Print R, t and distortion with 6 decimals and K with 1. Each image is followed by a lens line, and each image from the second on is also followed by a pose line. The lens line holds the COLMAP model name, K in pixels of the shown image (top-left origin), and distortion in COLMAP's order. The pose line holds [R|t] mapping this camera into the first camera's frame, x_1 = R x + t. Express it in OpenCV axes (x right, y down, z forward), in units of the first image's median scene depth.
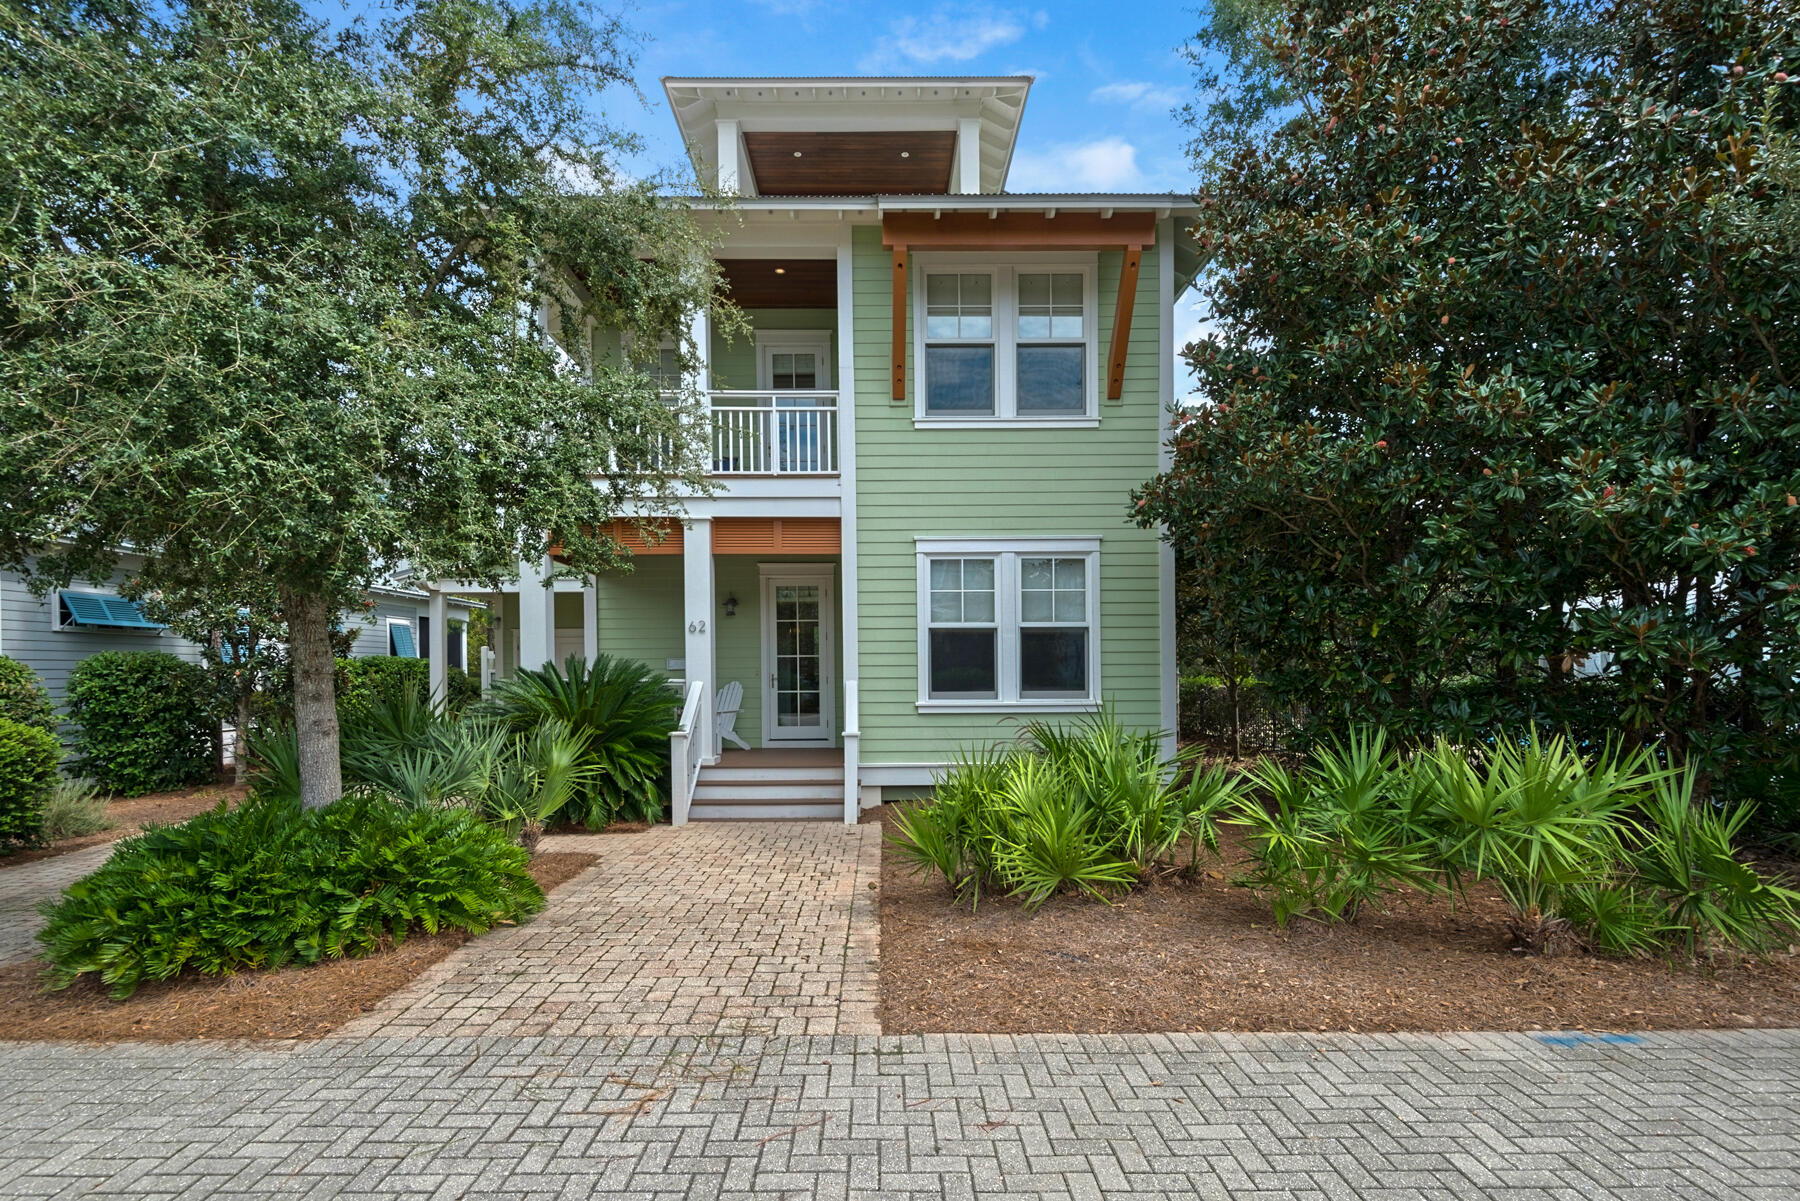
lens RADIAL K [[884.6, 0, 898.4], [0, 884.6, 704.2], [0, 0, 1]] dist [0.017689, -0.000704]
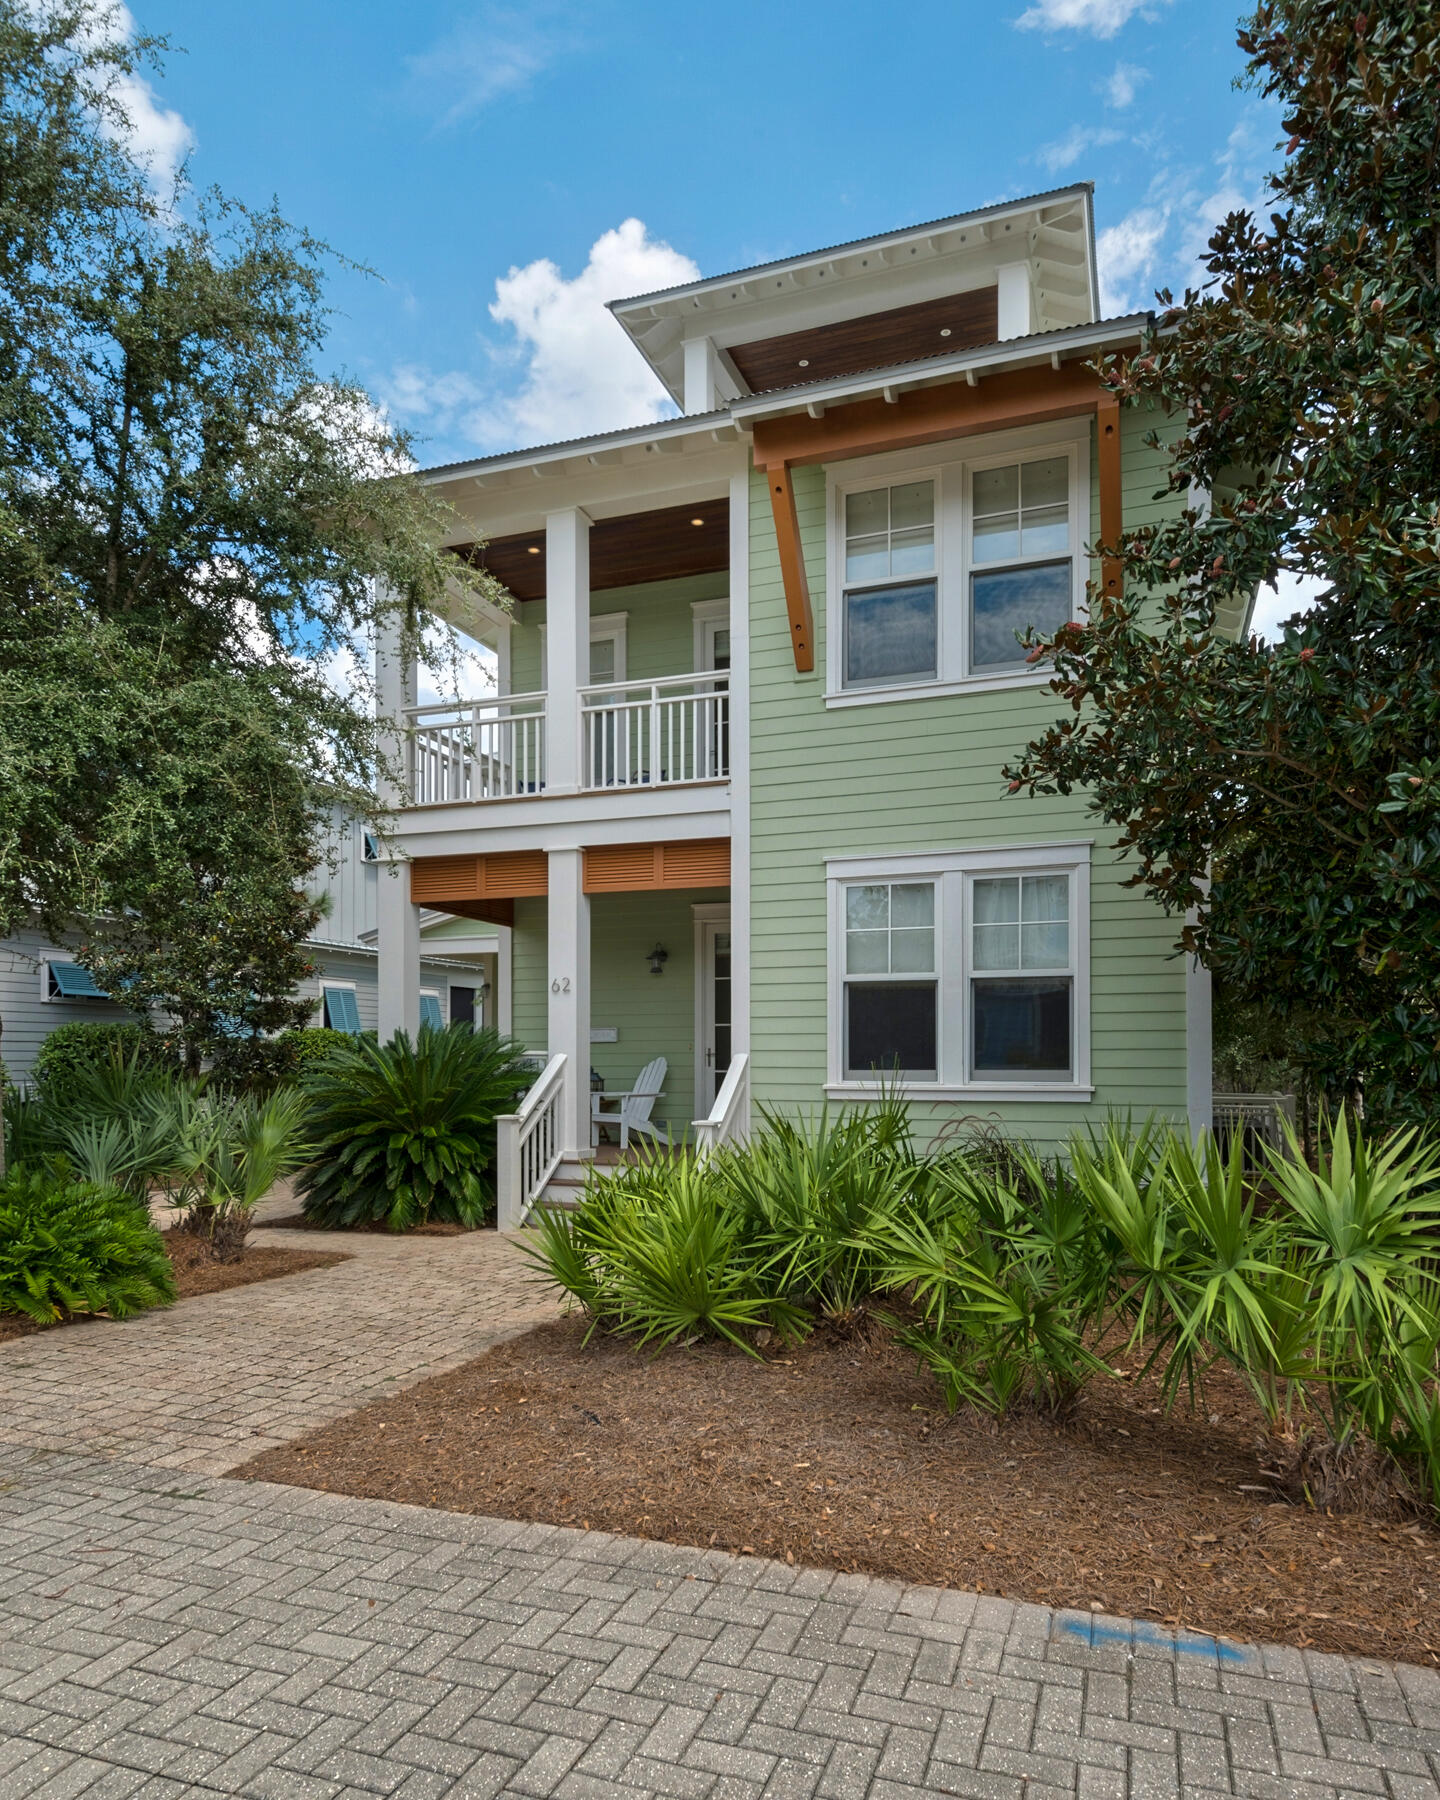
lens RADIAL K [[1184.7, 0, 718.6], [0, 1184.7, 1070.8], [0, 0, 1]] dist [0.051323, -0.002147]
pose [[0.931916, 0.010429, -0.362524, 0.294207], [-0.020352, 0.999515, -0.023565, 0.012099], [0.362102, 0.029338, 0.931677, 0.061390]]
